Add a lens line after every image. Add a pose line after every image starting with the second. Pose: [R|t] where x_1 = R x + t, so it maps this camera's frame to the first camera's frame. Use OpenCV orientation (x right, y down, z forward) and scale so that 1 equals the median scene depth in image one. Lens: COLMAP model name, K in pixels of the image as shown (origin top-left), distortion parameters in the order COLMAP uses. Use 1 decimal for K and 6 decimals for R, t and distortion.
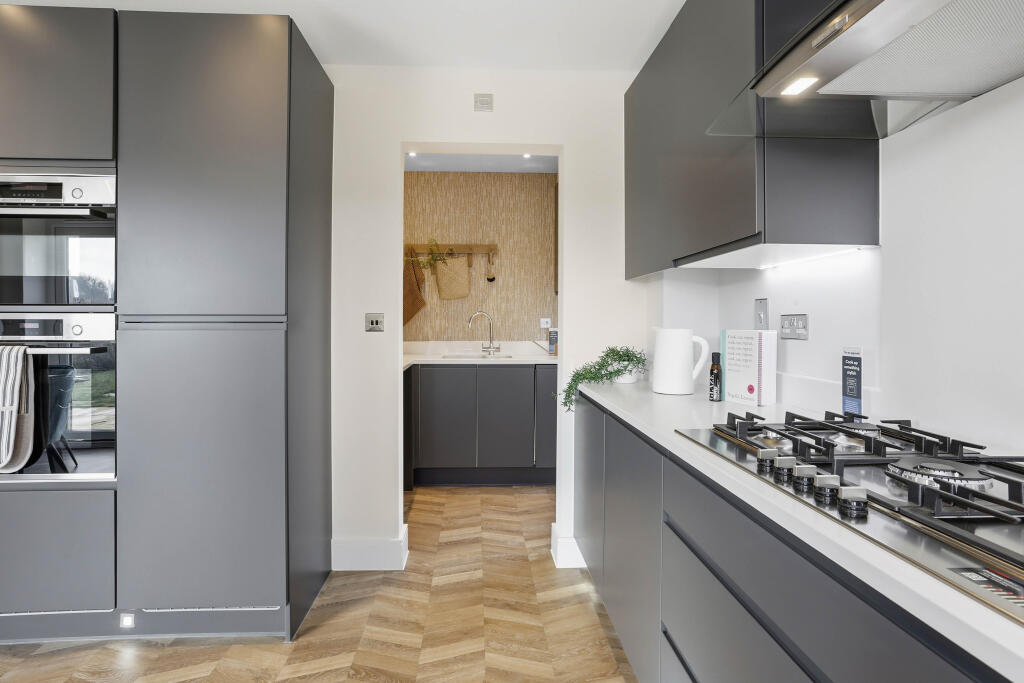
lens RADIAL K [[495.1, 0, 512.3], [0, 495.1, 333.8], [0, 0, 1]] dist [-0.031580, 0.000356]
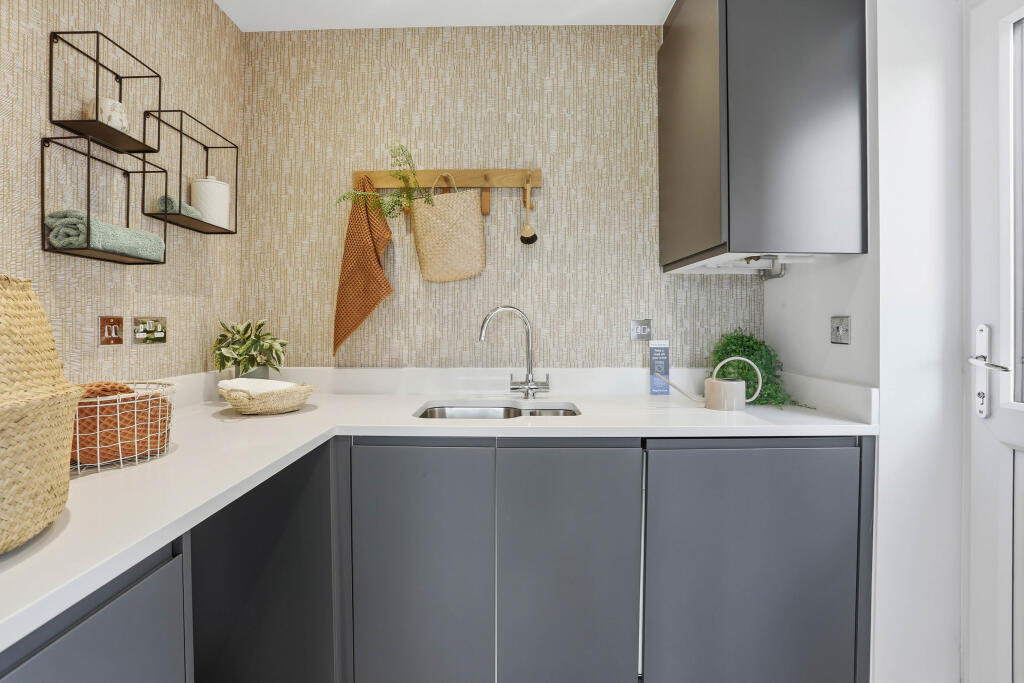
lens RADIAL K [[495.1, 0, 512.6], [0, 495.1, 338.5], [0, 0, 1]] dist [-0.031580, 0.000356]
pose [[0.997558, -0.004300, -0.069707, -0.025442], [0.004306, 0.999991, -0.000067, -0.013945], [0.069707, -0.000234, 0.997568, 0.518283]]
